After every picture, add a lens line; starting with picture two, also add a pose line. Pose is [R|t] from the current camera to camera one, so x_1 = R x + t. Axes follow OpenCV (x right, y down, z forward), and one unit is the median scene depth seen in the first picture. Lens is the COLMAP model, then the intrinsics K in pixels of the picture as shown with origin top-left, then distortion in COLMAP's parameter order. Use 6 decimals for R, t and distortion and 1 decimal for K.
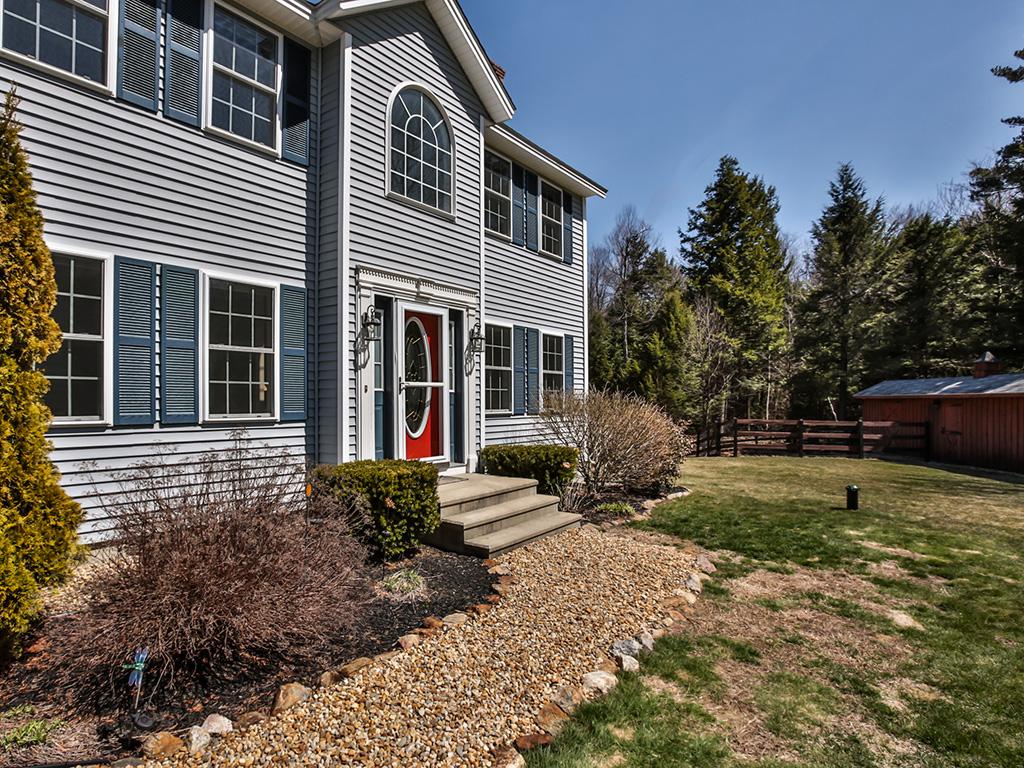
lens RADIAL K [[546.0, 0, 512.0], [0, 546.0, 384.0], [0, 0, 1]] dist [-0.070139, 0.033959]
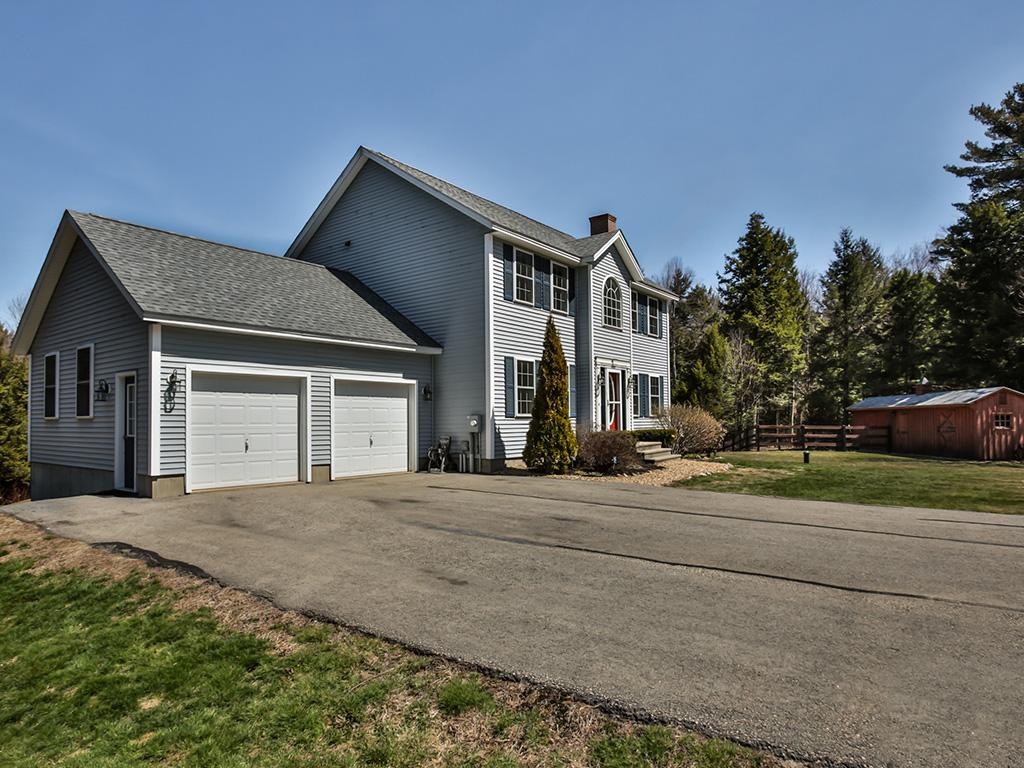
lens RADIAL K [[585.2, 0, 586.6], [0, 585.2, 383.8], [0, 0, 1]] dist [-0.002012, -0.000233]
pose [[0.996854, -0.006402, 0.078995, -0.123036], [0.008885, 0.999476, -0.031123, -0.000625], [-0.078754, 0.031727, 0.996389, -0.392193]]
